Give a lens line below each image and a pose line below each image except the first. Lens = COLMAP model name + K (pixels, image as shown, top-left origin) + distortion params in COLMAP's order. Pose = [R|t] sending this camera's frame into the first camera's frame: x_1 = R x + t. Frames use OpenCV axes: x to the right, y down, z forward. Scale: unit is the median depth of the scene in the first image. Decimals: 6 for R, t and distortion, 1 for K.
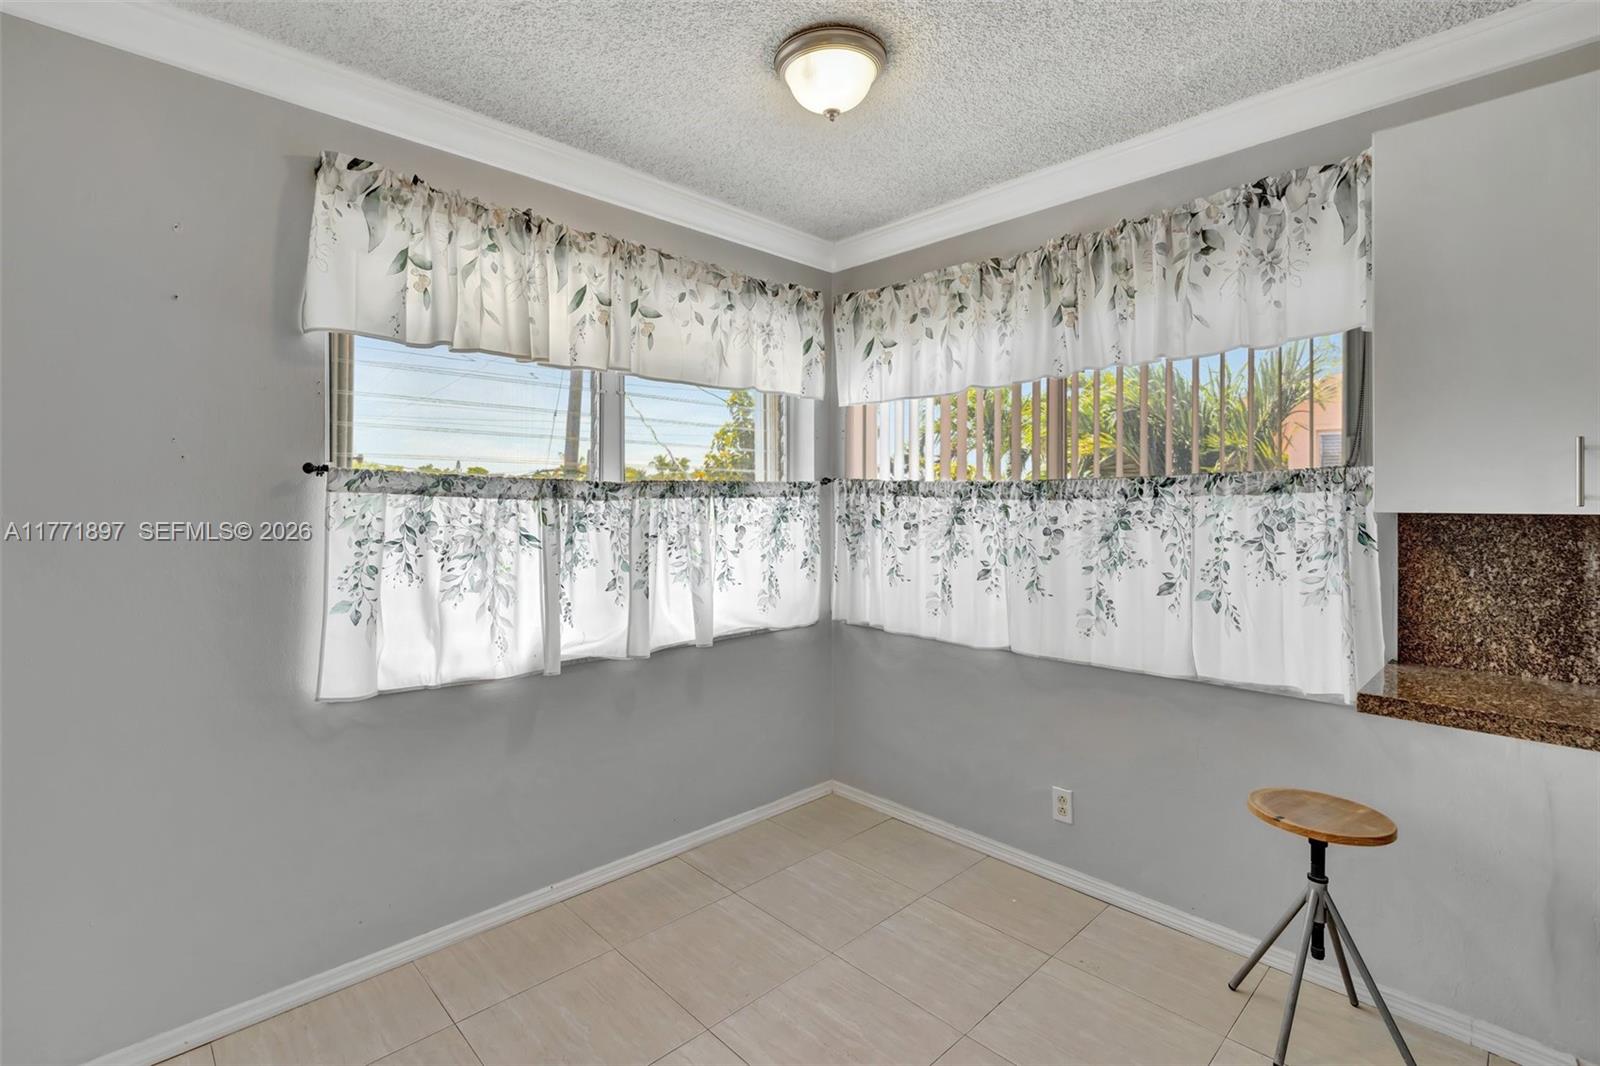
lens RADIAL K [[743.5, 0, 799.7], [0, 743.5, 500.5], [0, 0, 1]] dist [-0.001843, 0.000128]
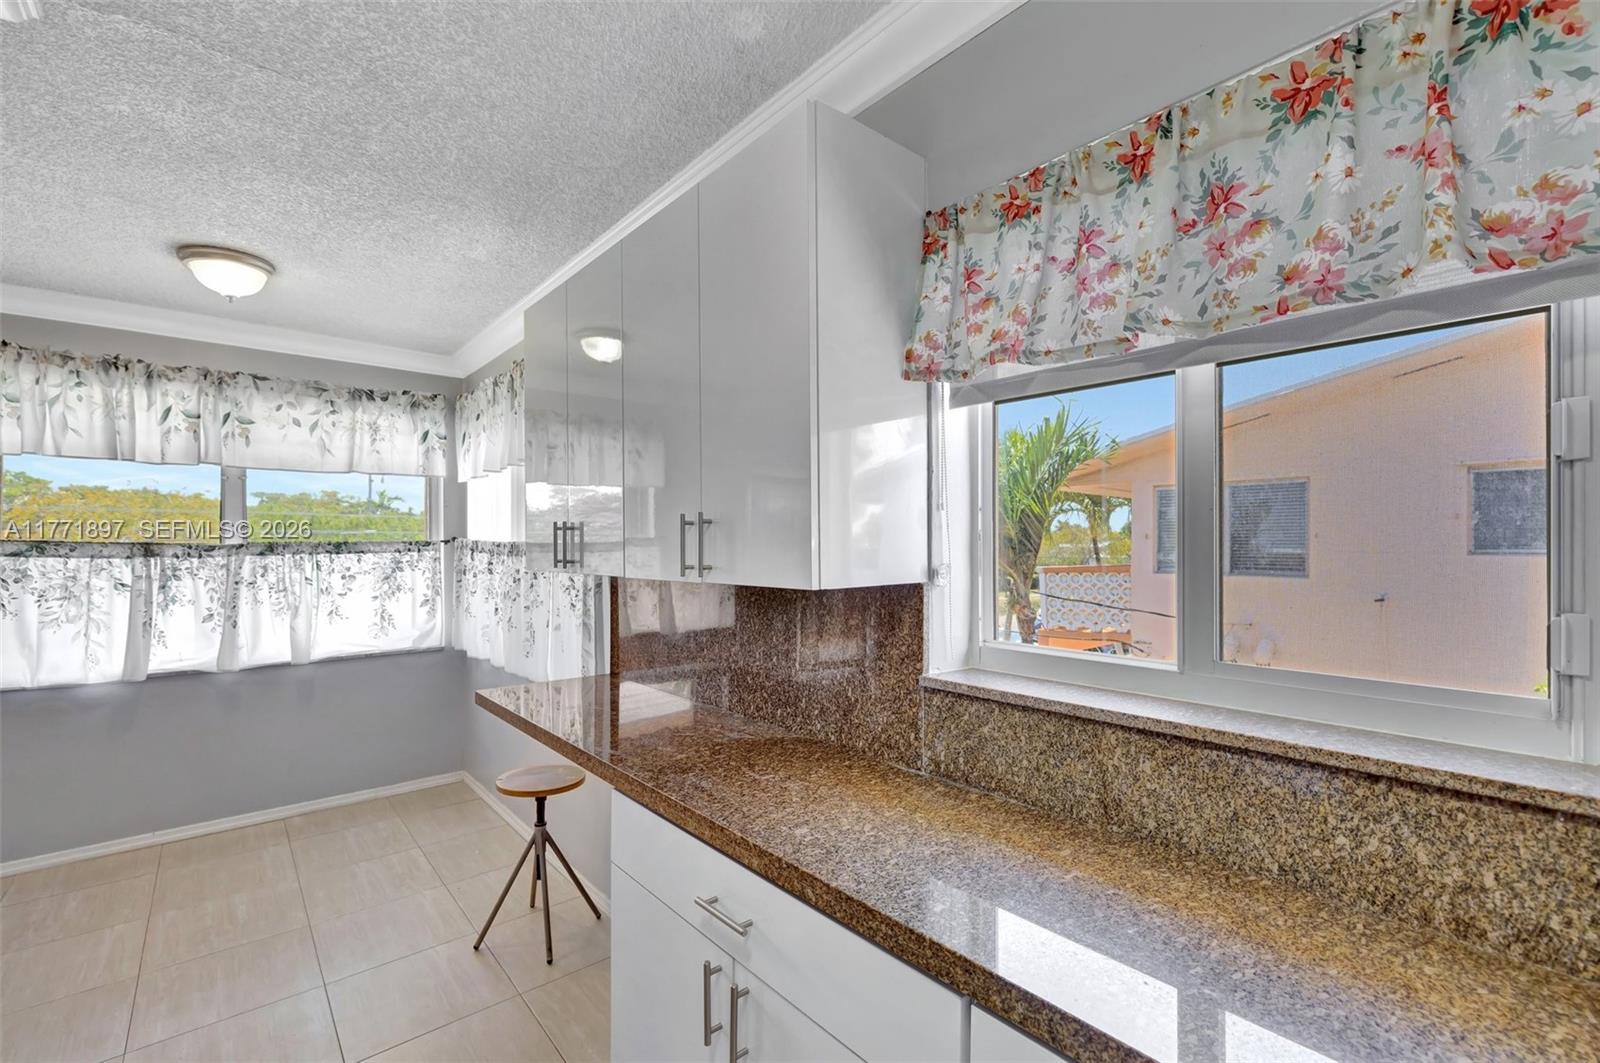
lens RADIAL K [[691.7, 0, 803.1], [0, 691.7, 545.7], [0, 0, 1]] dist [0.000536, -0.000356]
pose [[0.997650, -0.006665, -0.068195, 0.967777], [0.006841, 0.999974, 0.002347, -0.018708], [0.068178, -0.002808, 0.997669, -0.218125]]
